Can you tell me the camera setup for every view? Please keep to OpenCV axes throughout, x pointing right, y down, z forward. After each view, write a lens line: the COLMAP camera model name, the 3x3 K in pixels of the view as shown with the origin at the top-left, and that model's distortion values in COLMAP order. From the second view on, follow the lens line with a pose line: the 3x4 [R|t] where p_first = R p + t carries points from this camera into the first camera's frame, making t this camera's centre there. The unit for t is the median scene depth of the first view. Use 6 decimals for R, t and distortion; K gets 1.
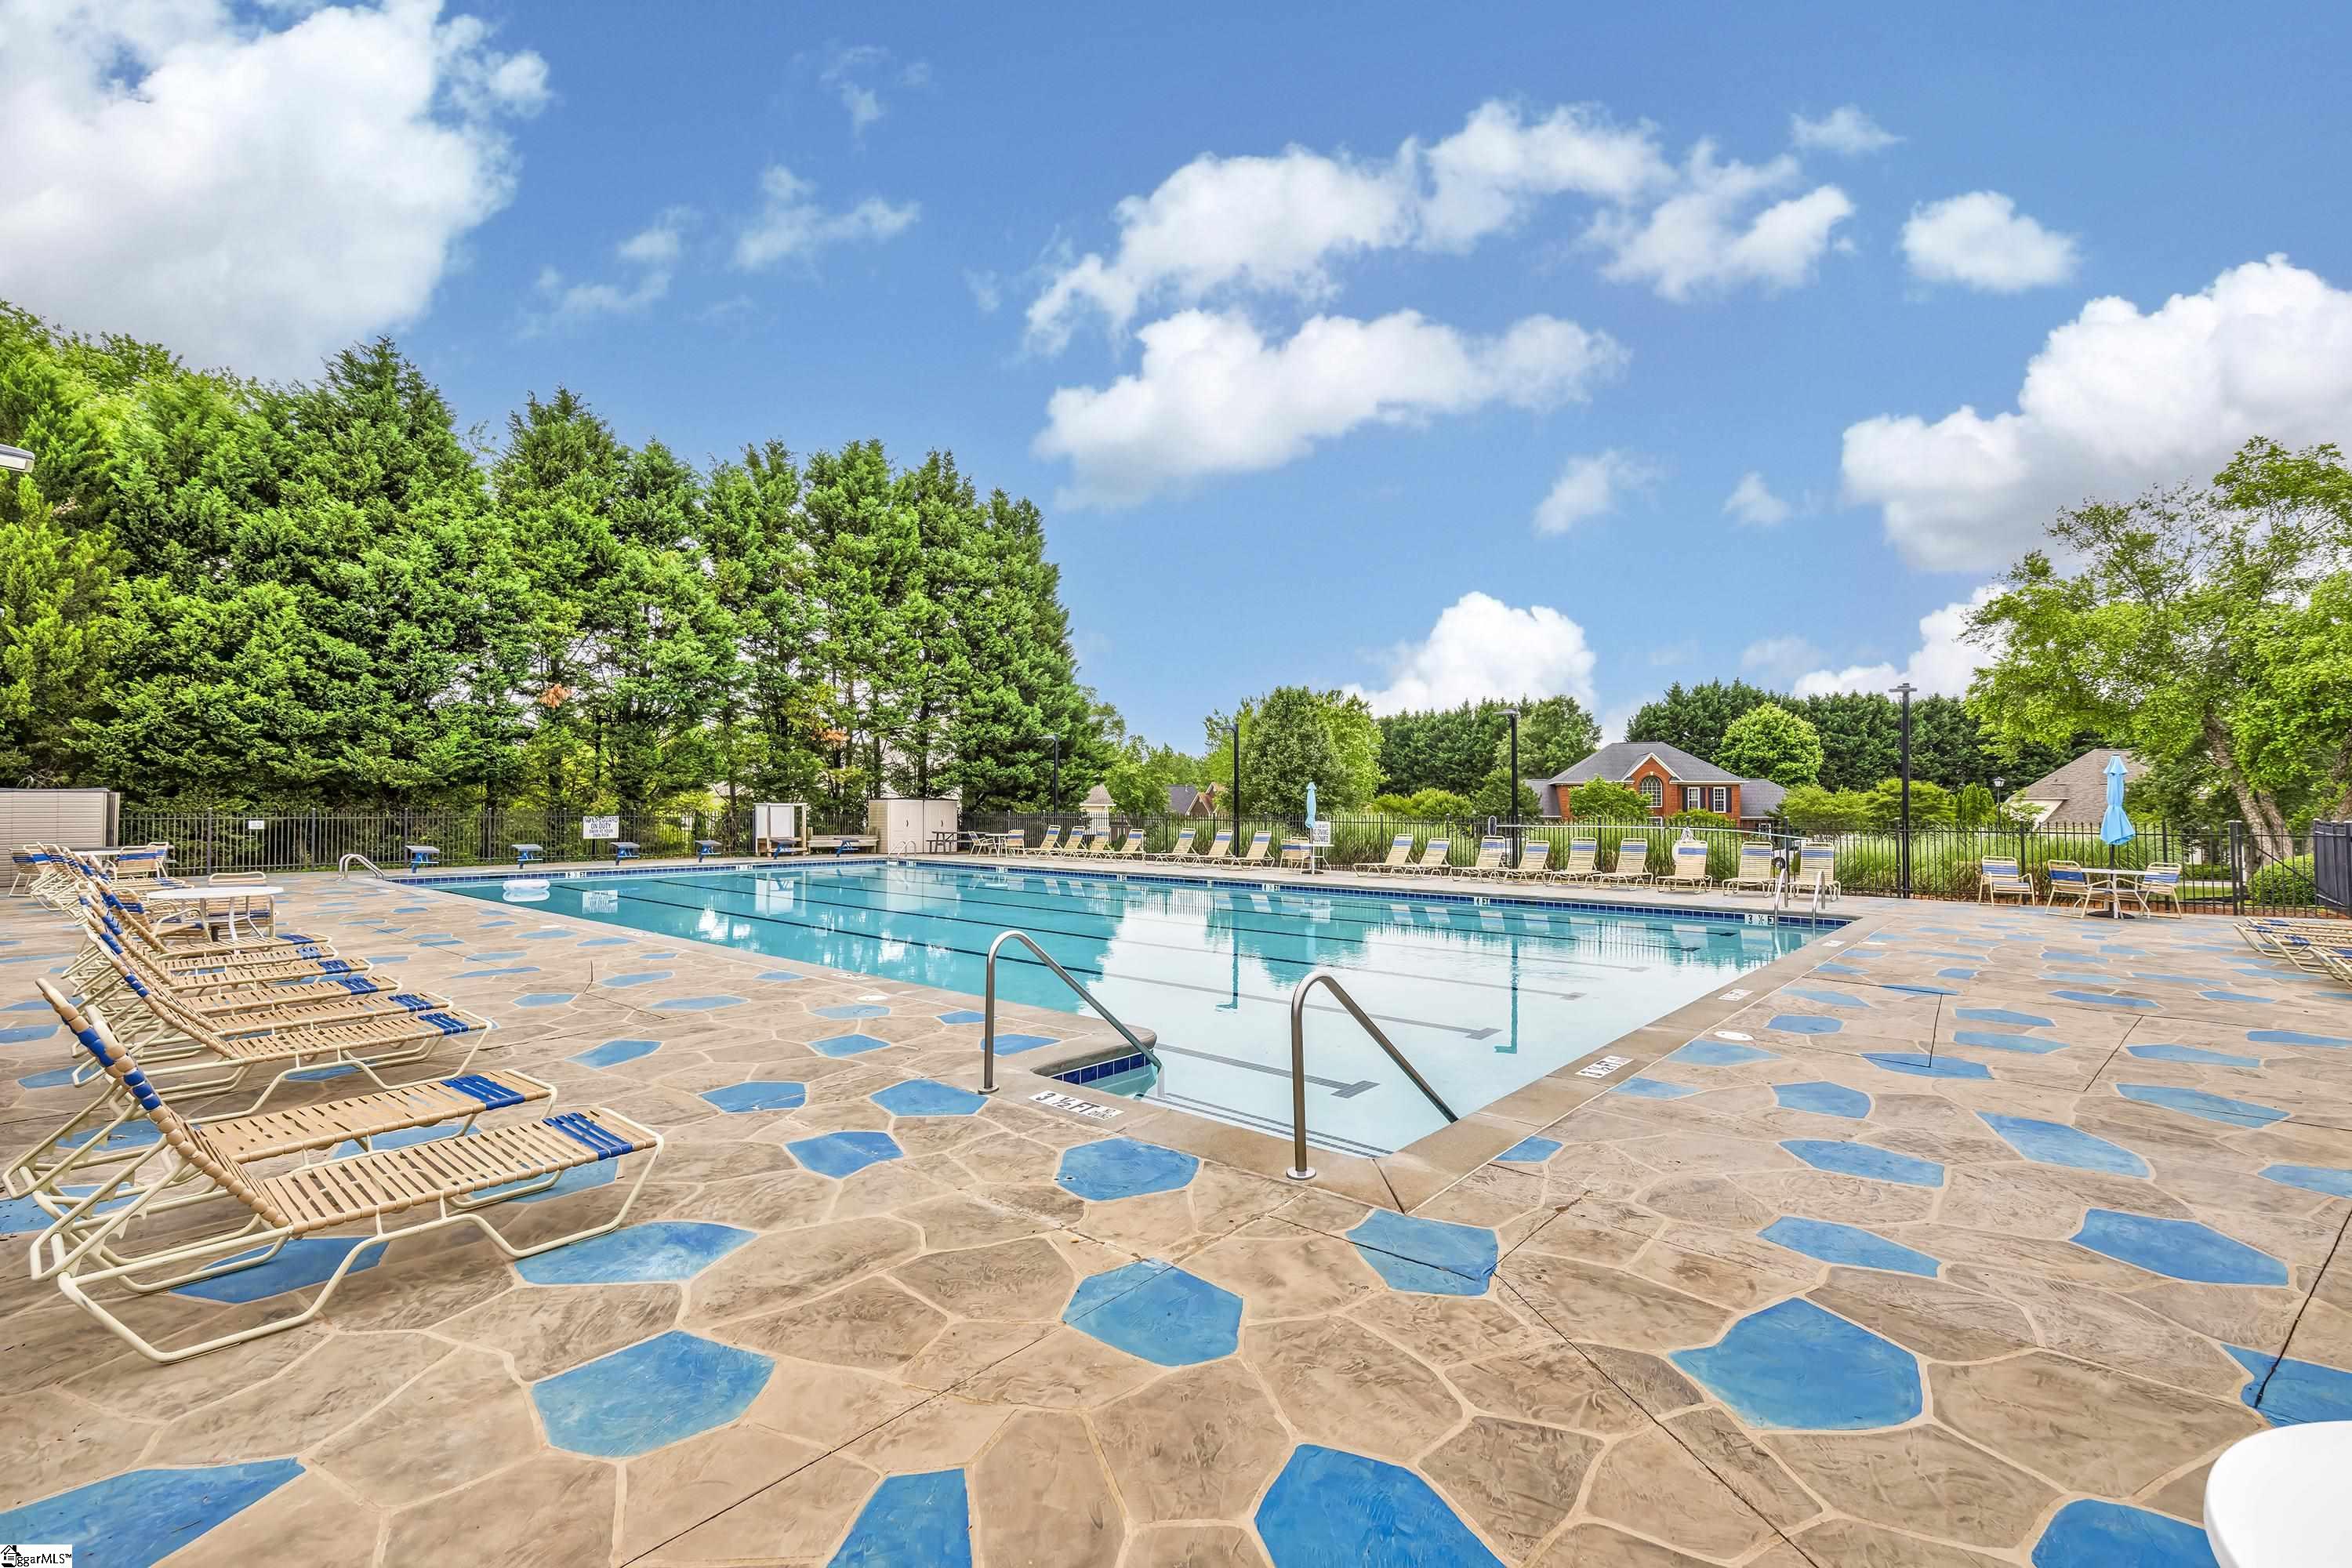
lens RADIAL K [[1055.7, 0, 1167.6], [0, 1055.7, 782.2], [0, 0, 1]] dist [-0.001435, 0.000619]
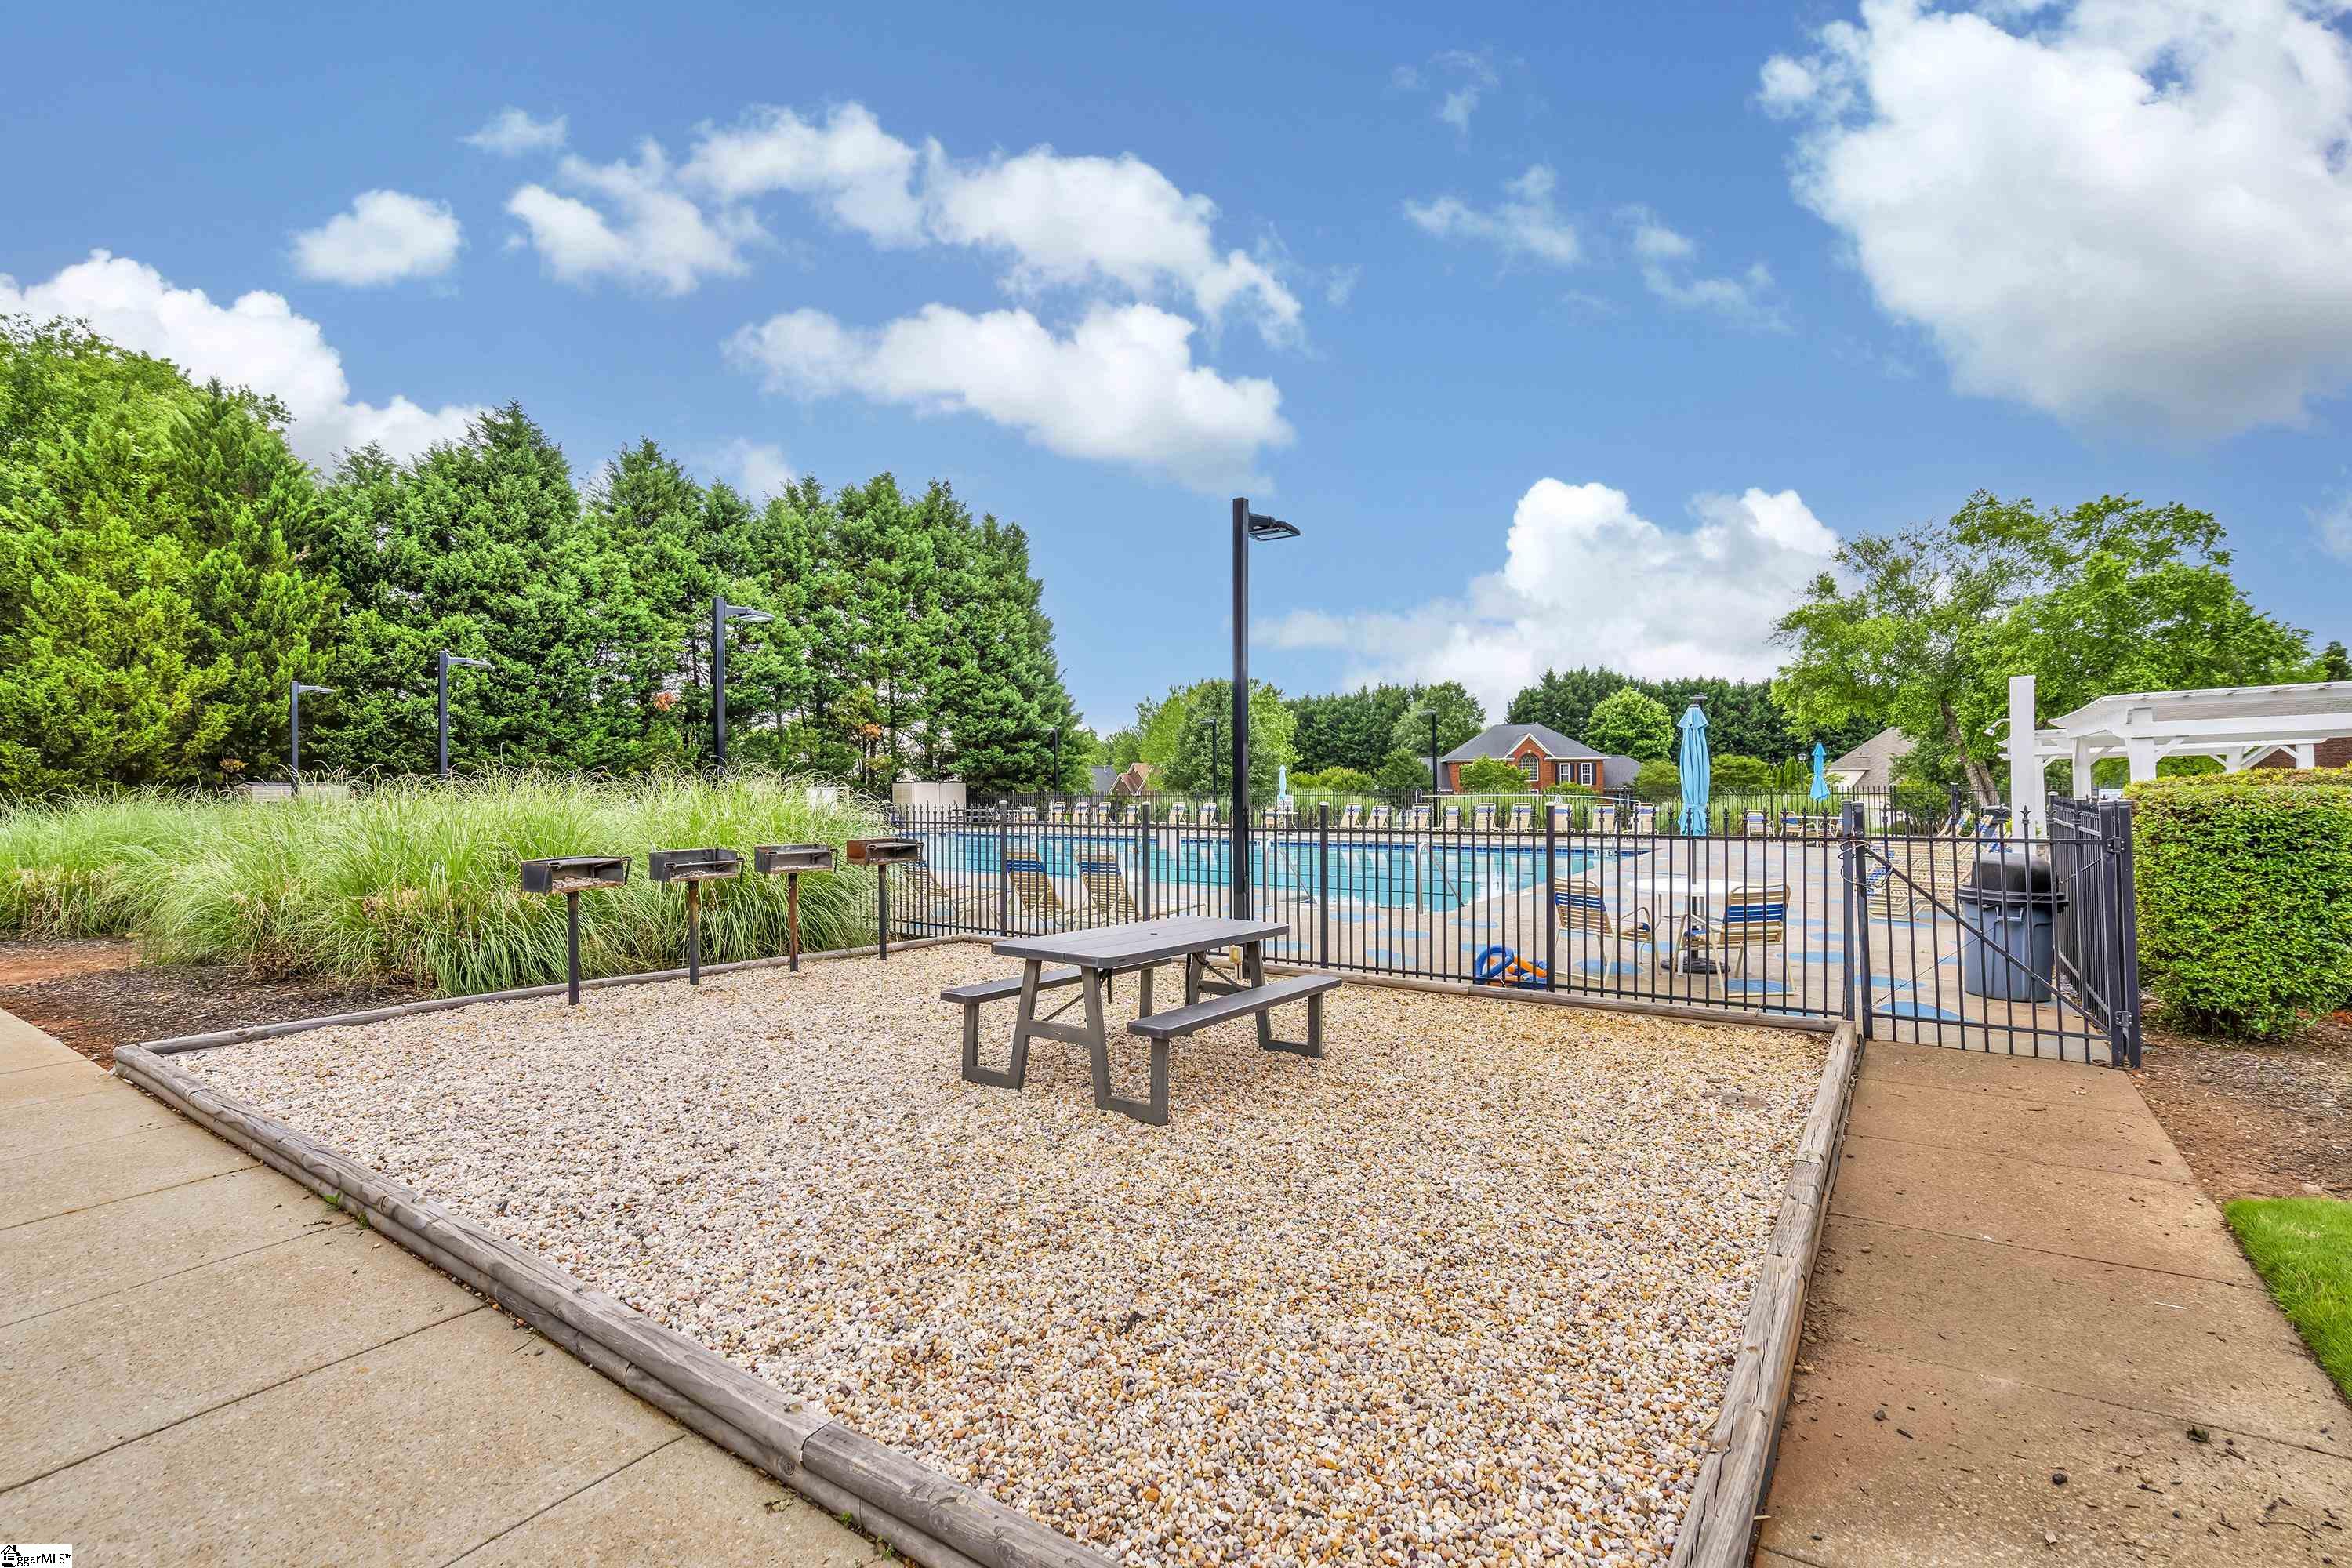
lens RADIAL K [[1055.7, 0, 1163.6], [0, 1055.7, 787.0], [0, 0, 1]] dist [-0.001435, 0.000619]
pose [[0.995051, -0.013778, 0.098407, -0.097999], [0.011467, 0.999646, 0.024012, -0.003887], [-0.098703, -0.022765, 0.994857, -0.200274]]
